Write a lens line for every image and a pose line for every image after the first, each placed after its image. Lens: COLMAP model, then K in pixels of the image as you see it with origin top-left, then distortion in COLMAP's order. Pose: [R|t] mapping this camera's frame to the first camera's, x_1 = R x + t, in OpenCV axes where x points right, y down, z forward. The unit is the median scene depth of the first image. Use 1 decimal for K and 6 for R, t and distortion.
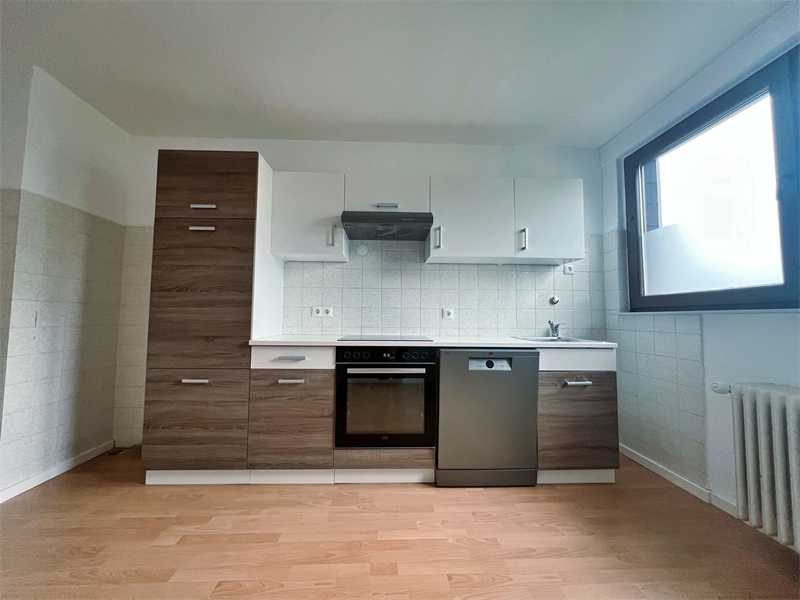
lens RADIAL K [[318.6, 0, 398.4], [0, 318.6, 297.0], [0, 0, 1]] dist [-0.000244, -0.000631]
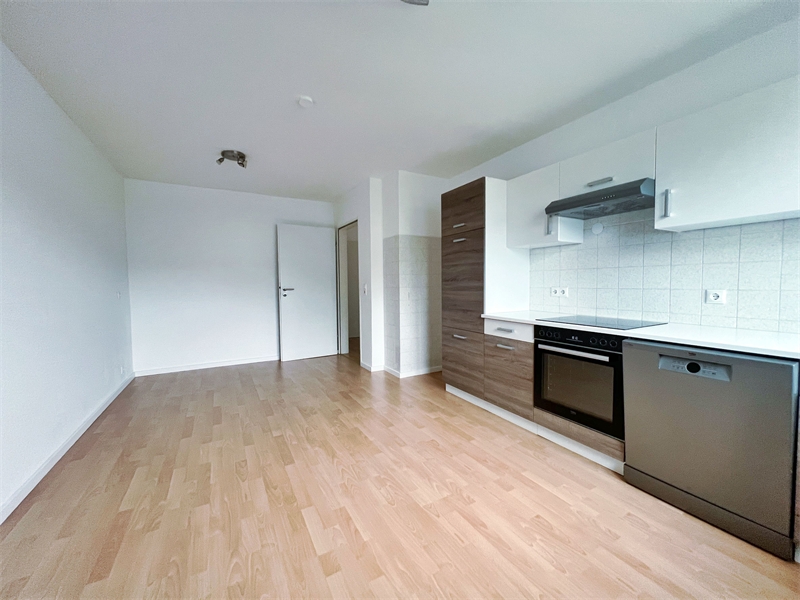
lens RADIAL K [[318.6, 0, 396.7], [0, 318.6, 298.5], [0, 0, 1]] dist [-0.000244, -0.000631]
pose [[0.446029, 0.030523, -0.894498, 0.644481], [0.071944, 0.994962, 0.069825, -0.063590], [0.892122, -0.095498, 0.441586, 0.022407]]
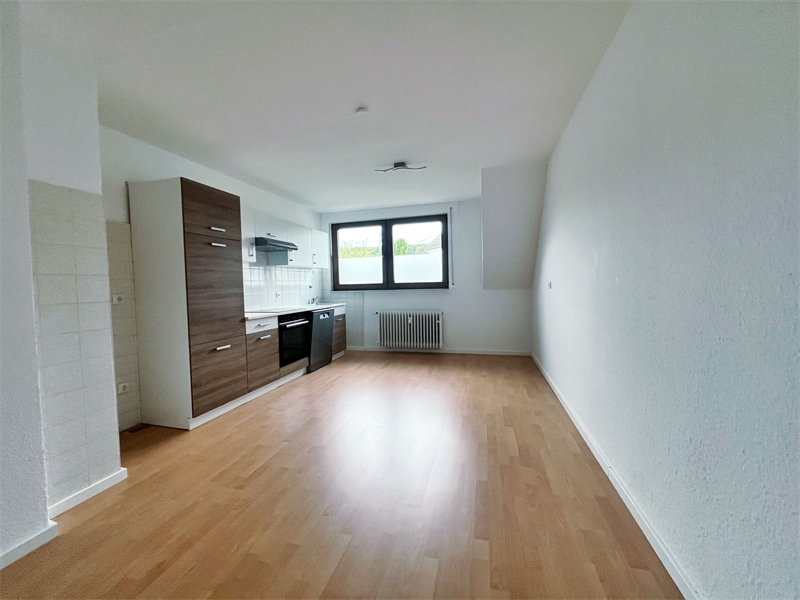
lens RADIAL K [[318.6, 0, 399.2], [0, 318.6, 293.2], [0, 0, 1]] dist [-0.000244, -0.000631]
pose [[0.299812, -0.040823, 0.953124, -1.780808], [-0.033317, 0.998027, 0.053226, -0.100455], [-0.953416, -0.047713, 0.297860, -0.233856]]
